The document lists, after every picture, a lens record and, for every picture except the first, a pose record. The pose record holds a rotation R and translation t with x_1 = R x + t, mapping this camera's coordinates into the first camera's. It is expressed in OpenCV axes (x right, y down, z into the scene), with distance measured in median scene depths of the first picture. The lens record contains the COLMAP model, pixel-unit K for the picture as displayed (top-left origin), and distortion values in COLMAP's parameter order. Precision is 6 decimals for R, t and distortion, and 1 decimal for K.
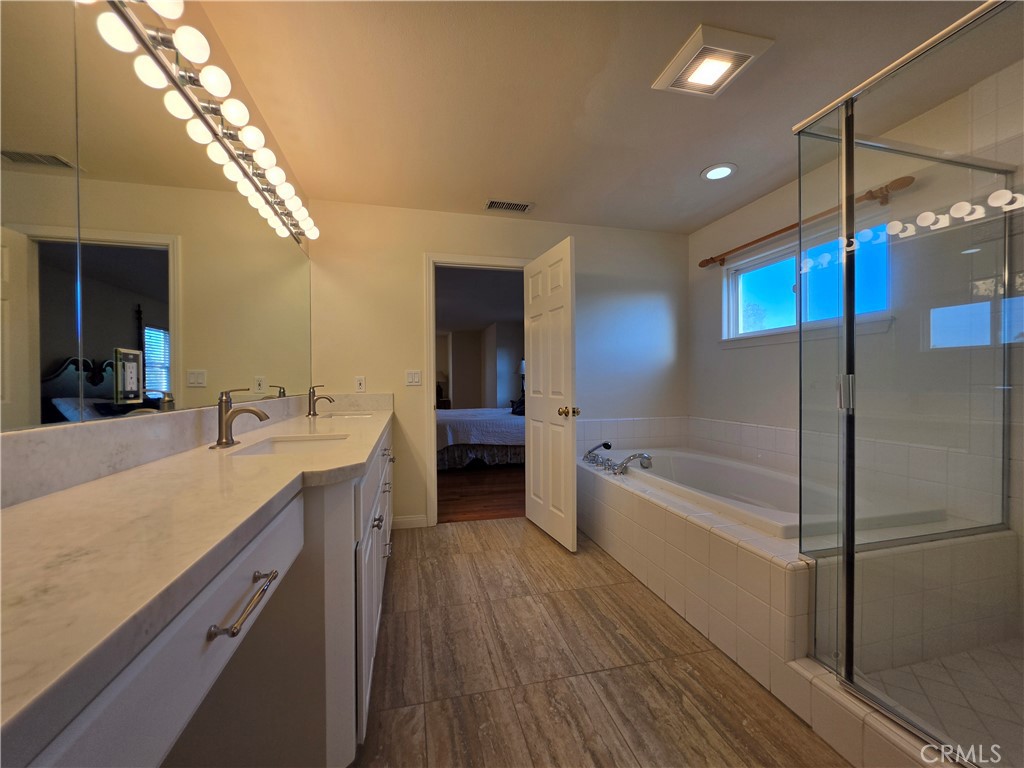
lens RADIAL K [[412.8, 0, 510.2], [0, 412.8, 388.2], [0, 0, 1]] dist [0.000173, 0.000027]
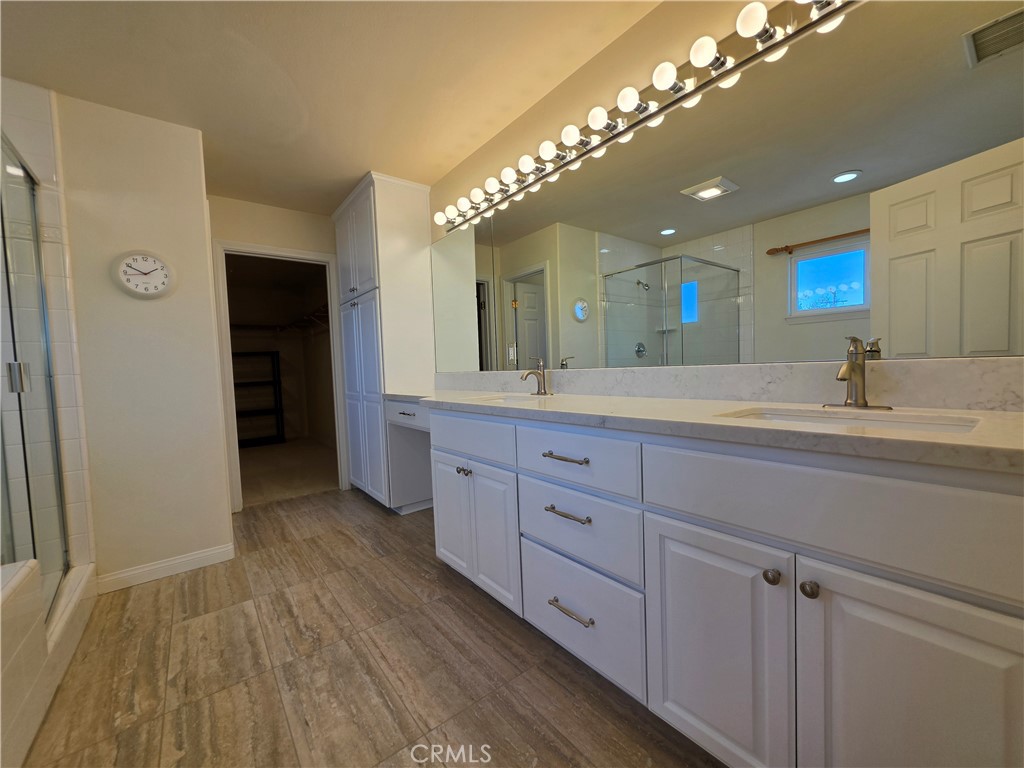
lens RADIAL K [[409.8, 0, 511.4], [0, 409.8, 384.6], [0, 0, 1]] dist [0.002017, 0.000006]
pose [[-0.912206, 0.055402, -0.405970, 0.027482], [0.034999, 0.997731, 0.057516, 0.006276], [0.408235, 0.038257, -0.912075, 1.992243]]
